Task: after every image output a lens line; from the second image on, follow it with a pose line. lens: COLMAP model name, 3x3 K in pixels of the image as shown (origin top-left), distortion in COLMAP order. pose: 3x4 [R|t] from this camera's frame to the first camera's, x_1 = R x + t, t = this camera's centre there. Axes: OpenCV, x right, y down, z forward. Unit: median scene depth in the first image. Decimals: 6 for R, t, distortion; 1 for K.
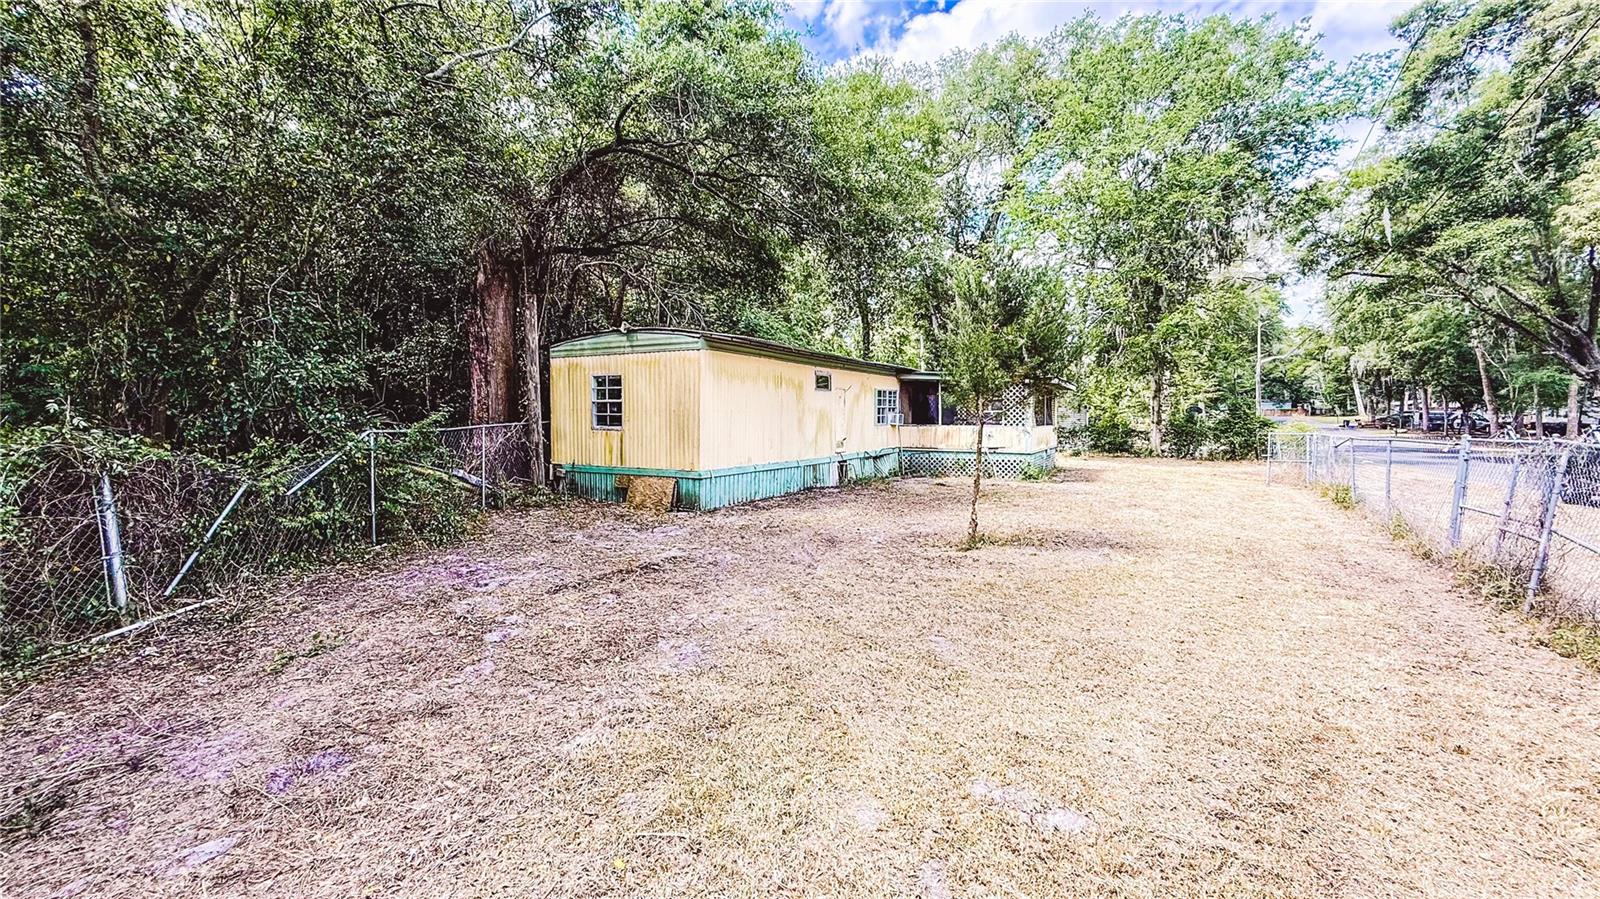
lens RADIAL K [[650.6, 0, 799.1], [0, 650.6, 441.5], [0, 0, 1]] dist [-0.001557, -0.000363]
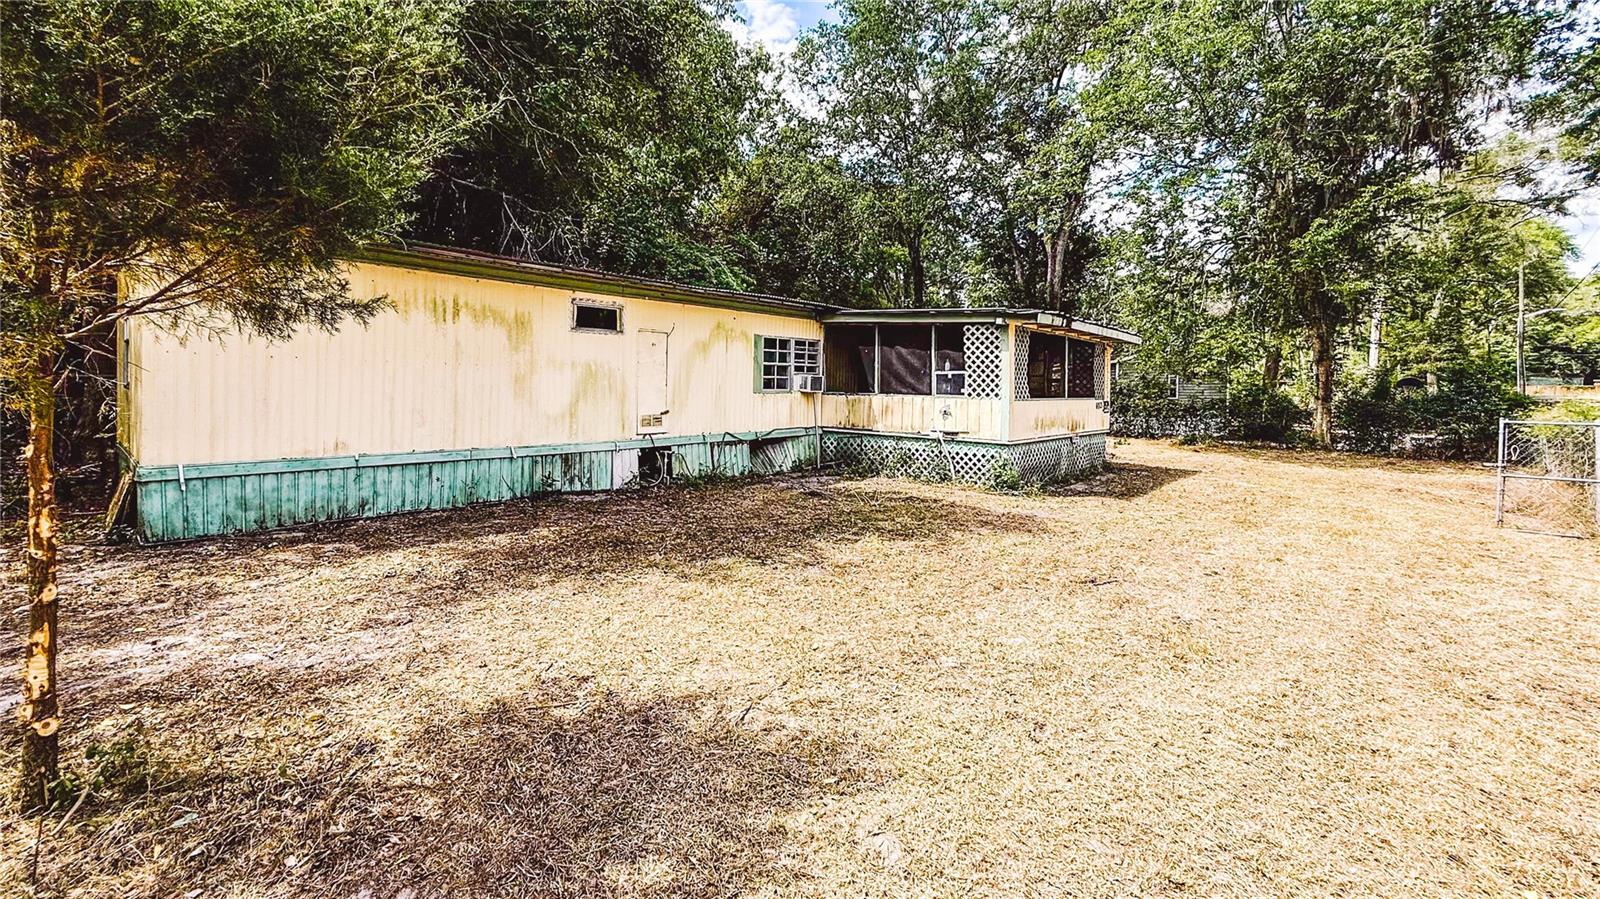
lens RADIAL K [[663.9, 0, 800.4], [0, 663.9, 389.3], [0, 0, 1]] dist [0.000244, 0.000002]
pose [[0.975374, 0.016176, -0.219965, 0.287743], [-0.023451, 0.999260, -0.030500, -0.008564], [0.219309, 0.034907, 0.975031, 0.352114]]
